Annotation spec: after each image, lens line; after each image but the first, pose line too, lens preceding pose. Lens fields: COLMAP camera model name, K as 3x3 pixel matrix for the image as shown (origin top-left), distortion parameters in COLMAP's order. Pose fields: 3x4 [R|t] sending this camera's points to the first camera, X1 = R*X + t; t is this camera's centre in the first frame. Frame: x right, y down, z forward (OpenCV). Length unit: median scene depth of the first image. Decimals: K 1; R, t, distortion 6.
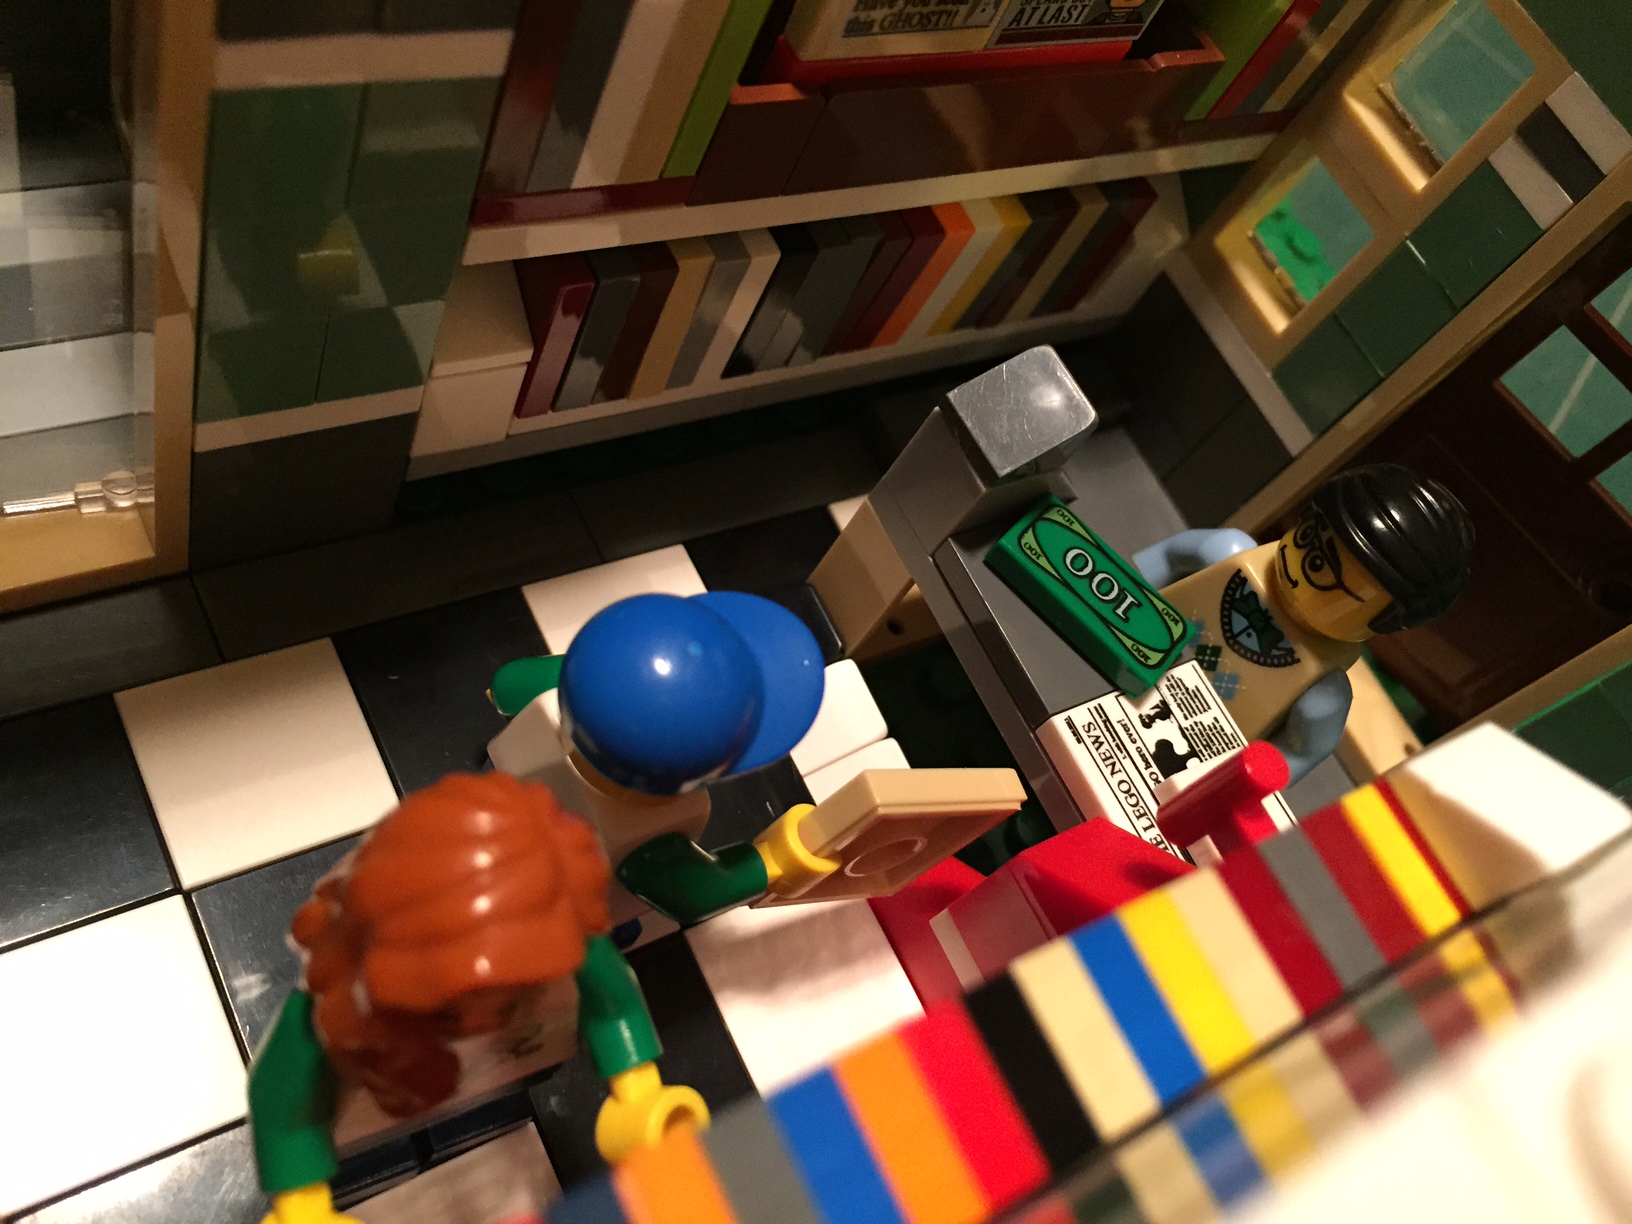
lens RADIAL K [[1407.3, 0, 811.8], [0, 1407.3, 602.7], [0, 0, 1]] dist [0.081852, -0.154651]
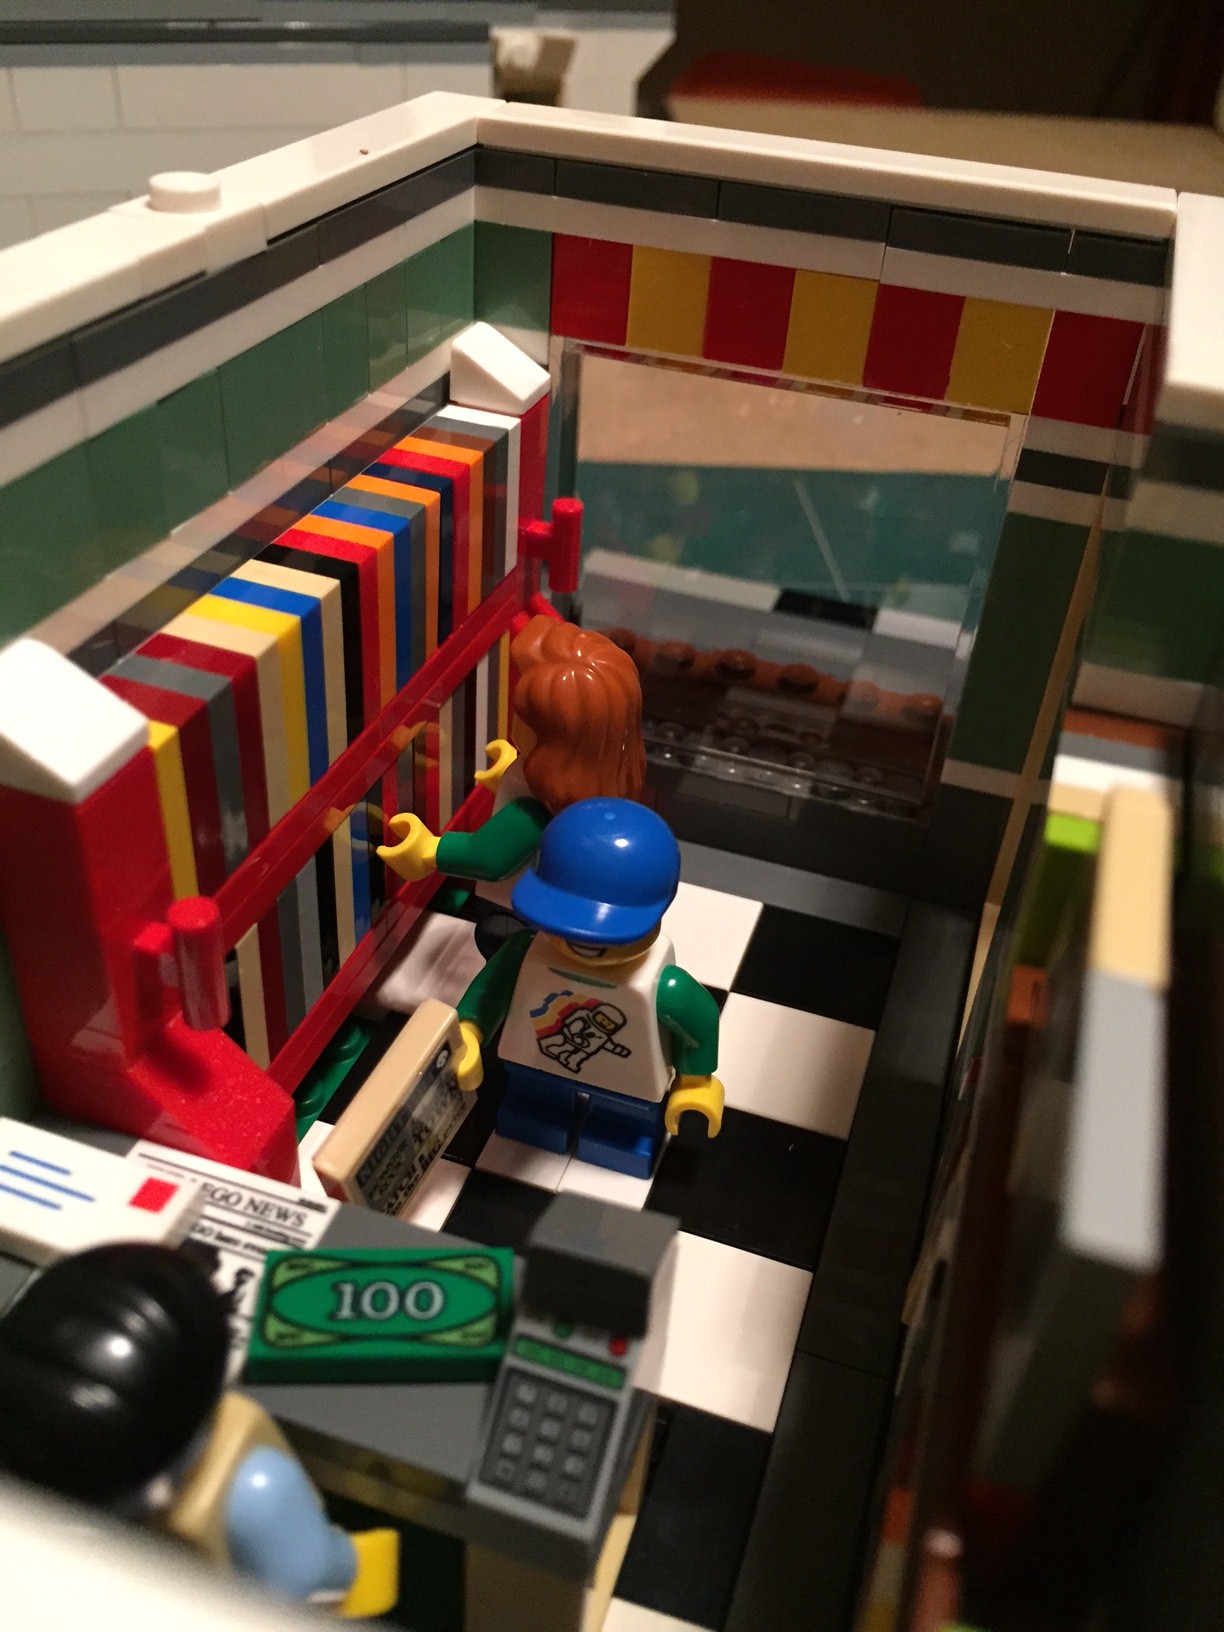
lens RADIAL K [[1407.3, 0, 620.1], [0, 1407.3, 819.9], [0, 0, 1]] dist [0.081852, -0.154651]
pose [[-0.654058, 0.048385, -0.754895, 0.780283], [-0.753938, 0.039469, 0.655759, -0.717503], [0.061524, 0.998049, 0.010665, 0.780279]]
